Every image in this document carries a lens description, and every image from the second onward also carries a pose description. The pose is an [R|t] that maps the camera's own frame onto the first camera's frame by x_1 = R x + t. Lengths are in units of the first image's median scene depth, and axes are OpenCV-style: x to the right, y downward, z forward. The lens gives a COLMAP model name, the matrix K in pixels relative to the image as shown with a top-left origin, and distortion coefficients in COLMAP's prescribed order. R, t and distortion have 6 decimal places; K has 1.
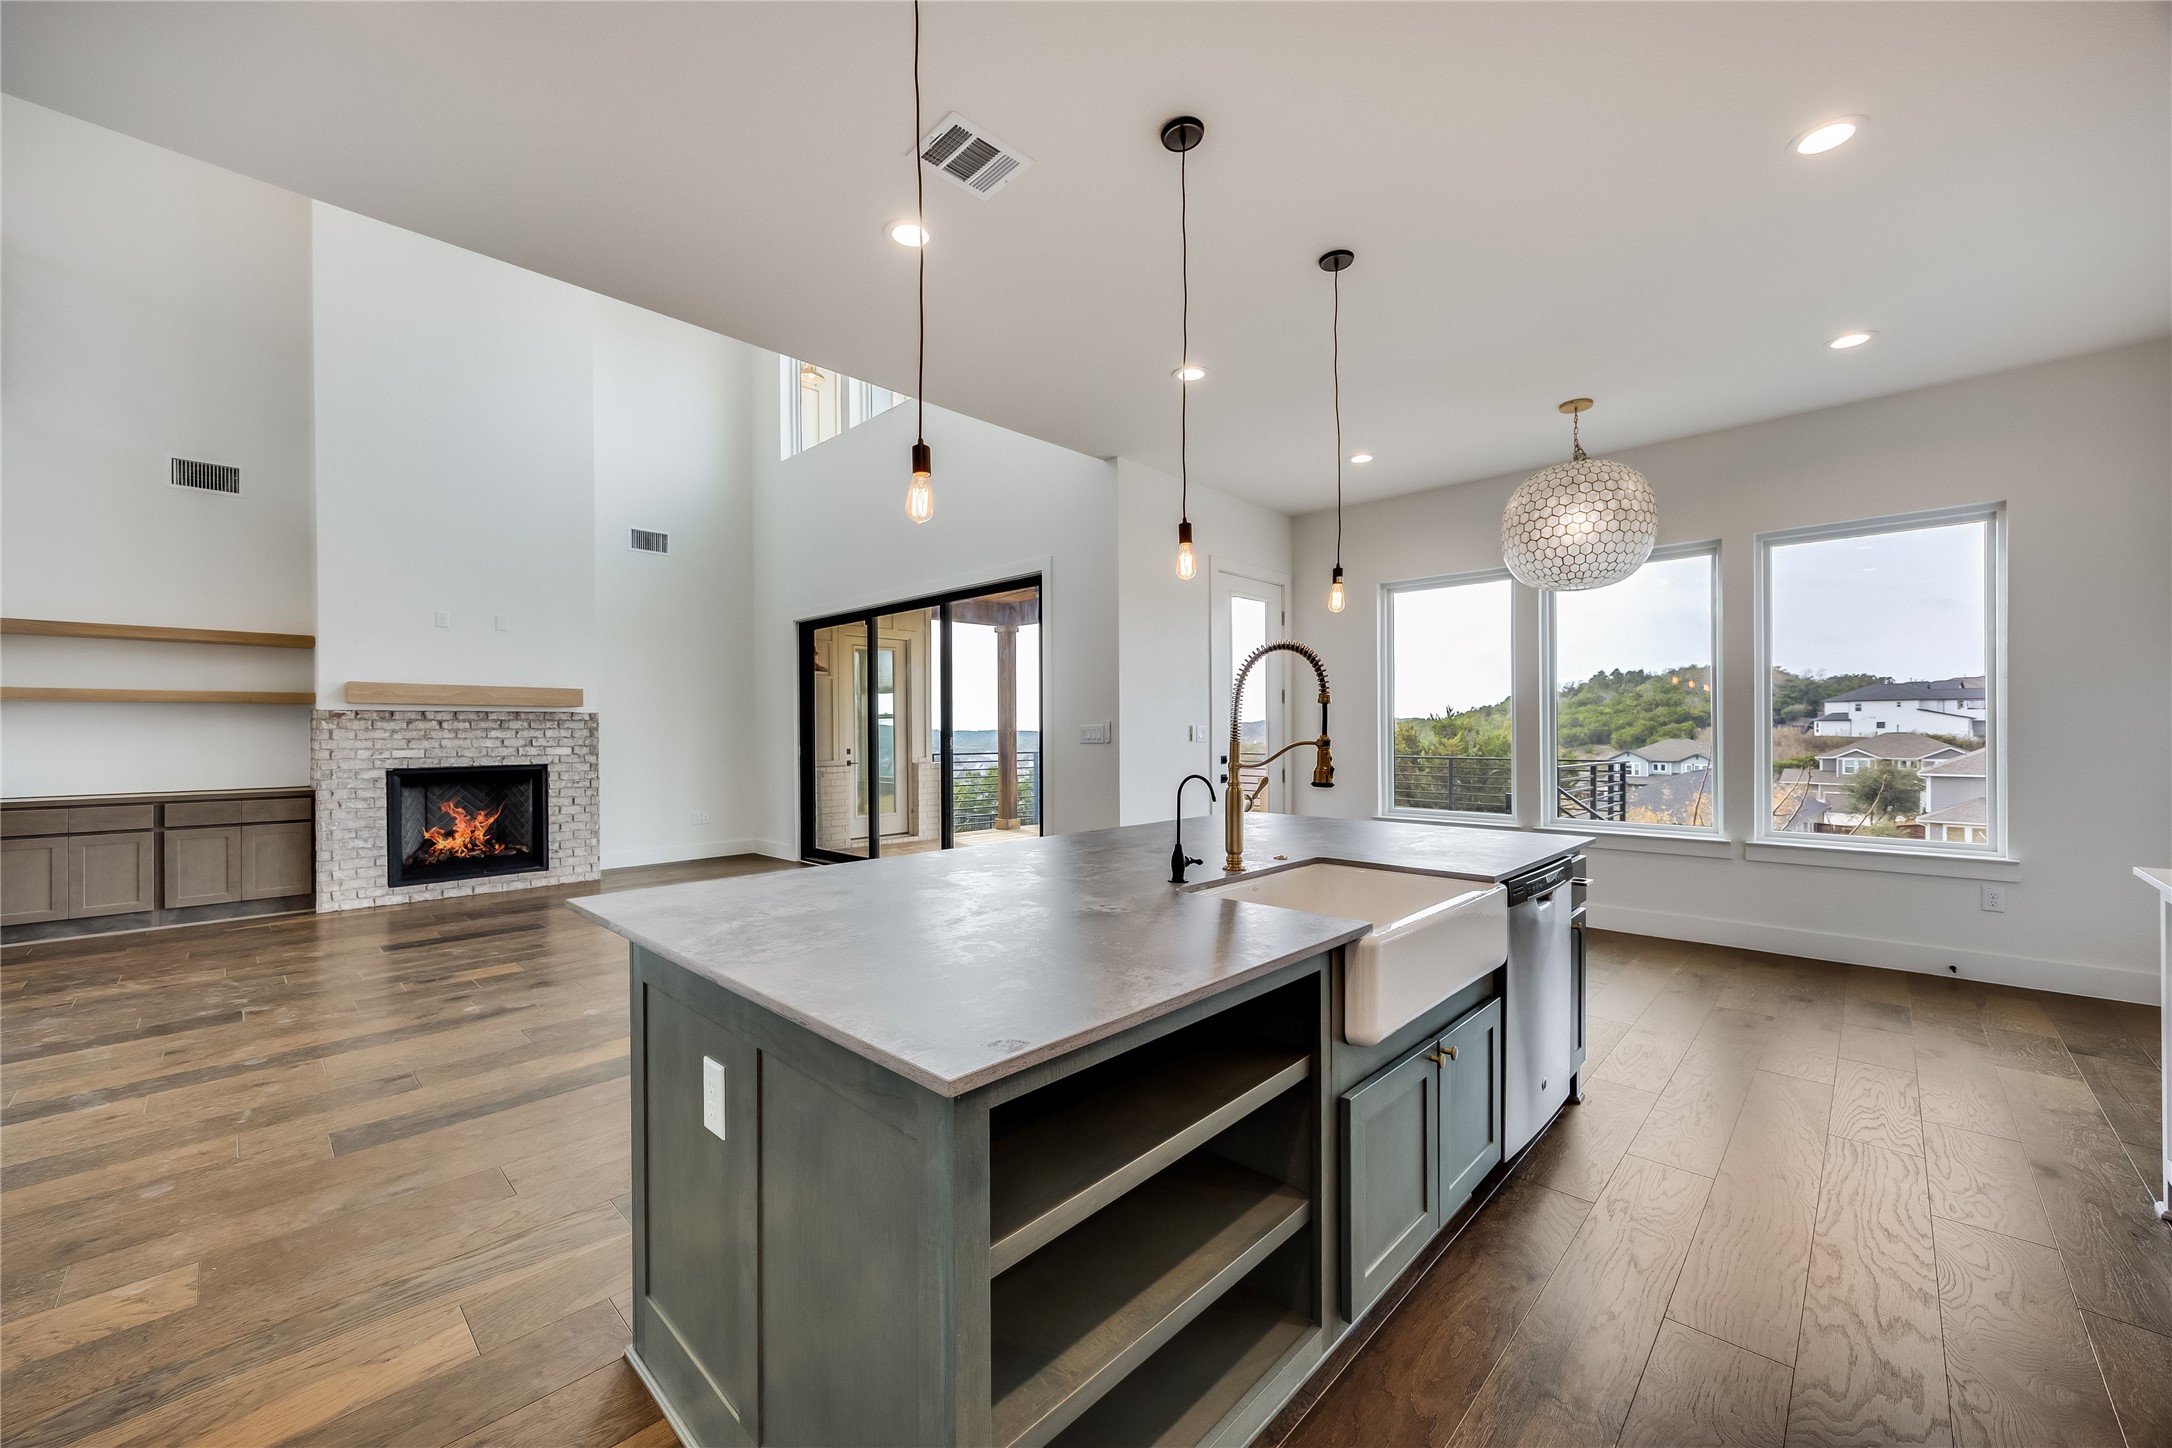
lens RADIAL K [[827.8, 0, 1086.0], [0, 827.8, 724.0], [0, 0, 1]] dist [-0.001678, 0.000102]
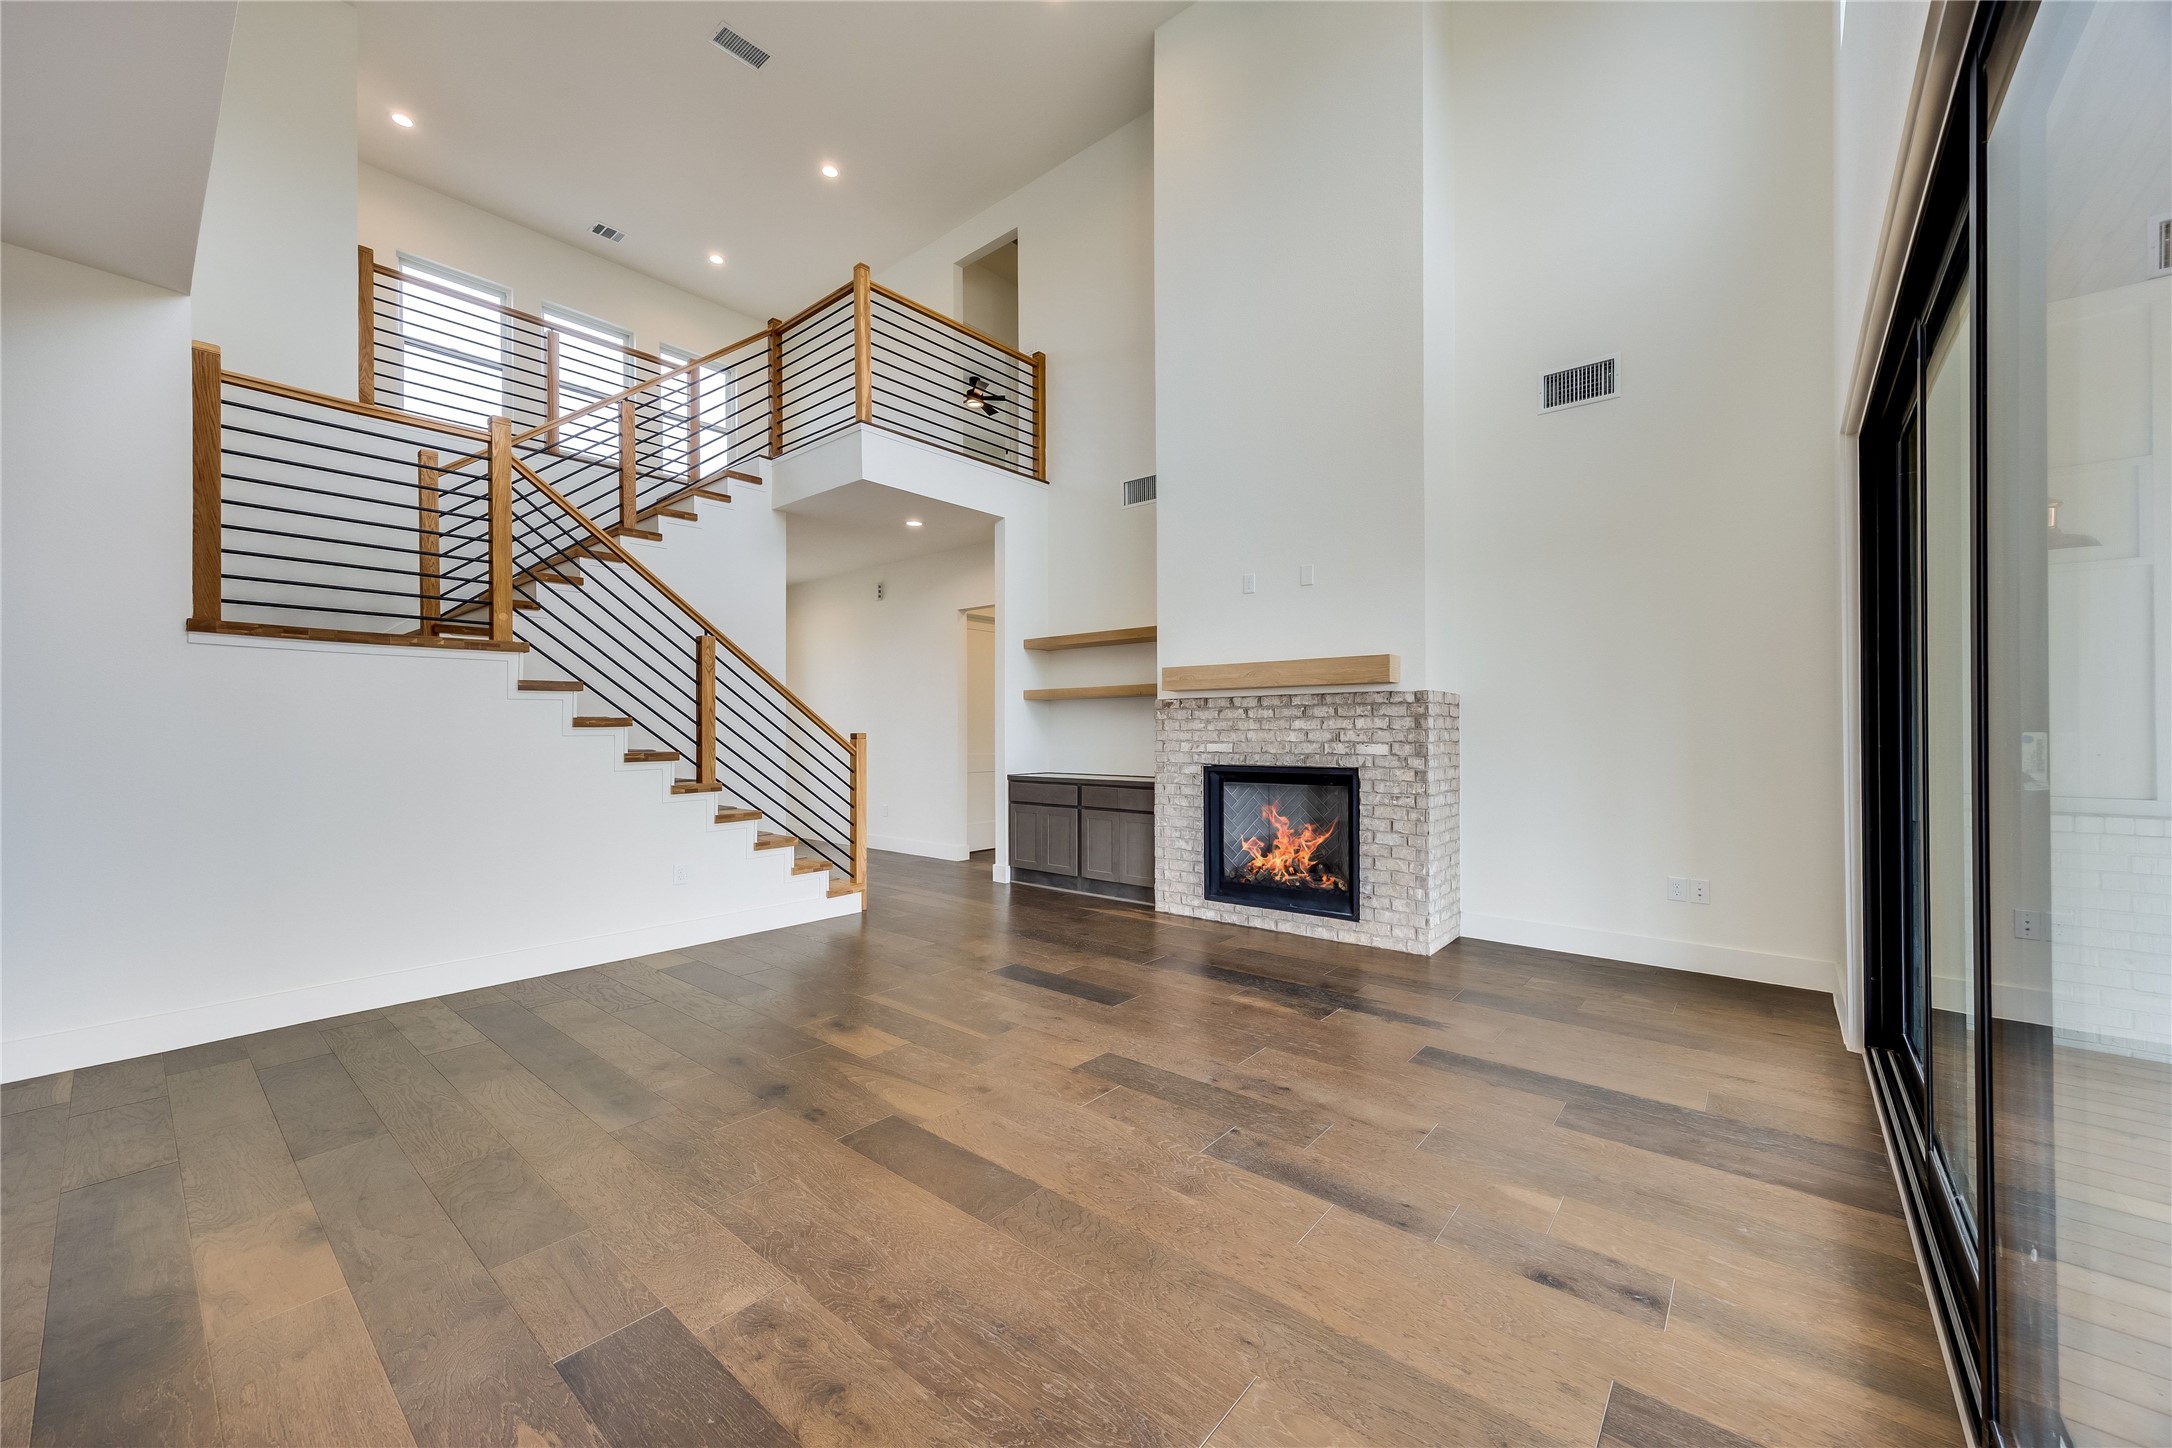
lens RADIAL K [[827.8, 0, 1086.0], [0, 827.8, 724.0], [0, 0, 1]] dist [-0.001678, 0.000102]
pose [[0.064402, -0.003307, -0.997919, 0.025552], [0.011141, 0.999935, -0.002594, 0.012432], [0.997862, -0.010951, 0.064435, 0.811524]]
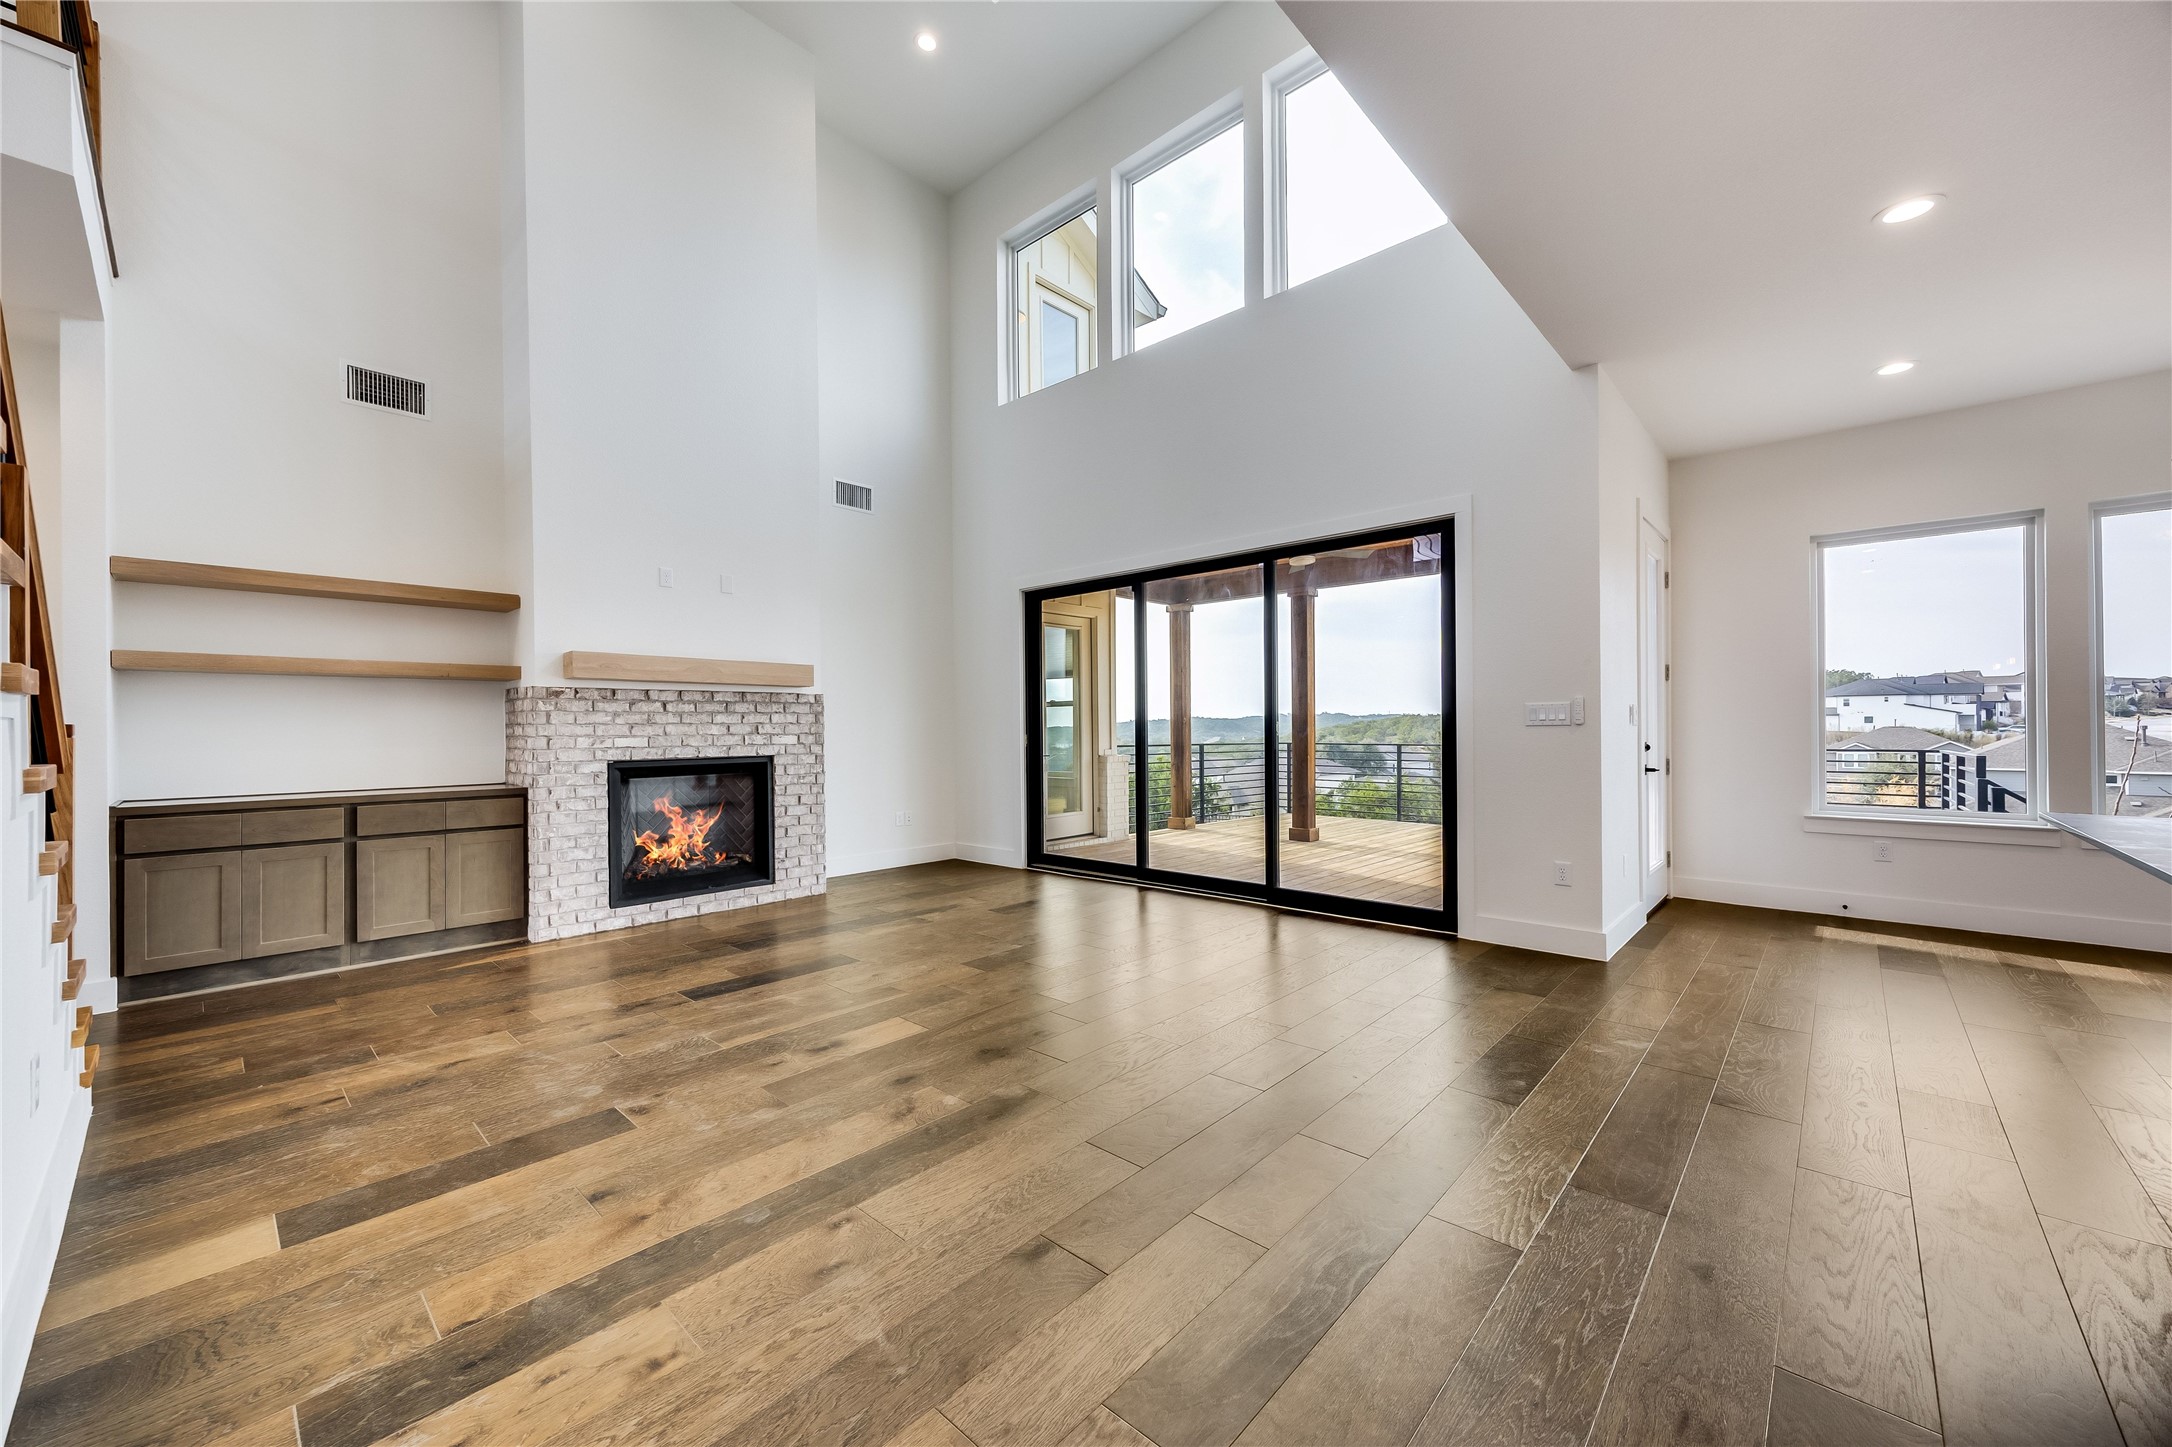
lens RADIAL K [[821.4, 0, 1094.7], [0, 821.4, 718.1], [0, 0, 1]] dist [0.005109, -0.000036]
pose [[0.999680, -0.001613, 0.025229, -0.388602], [0.001687, 0.999994, -0.002907, 0.015570], [-0.025225, 0.002948, 0.999677, 0.185187]]
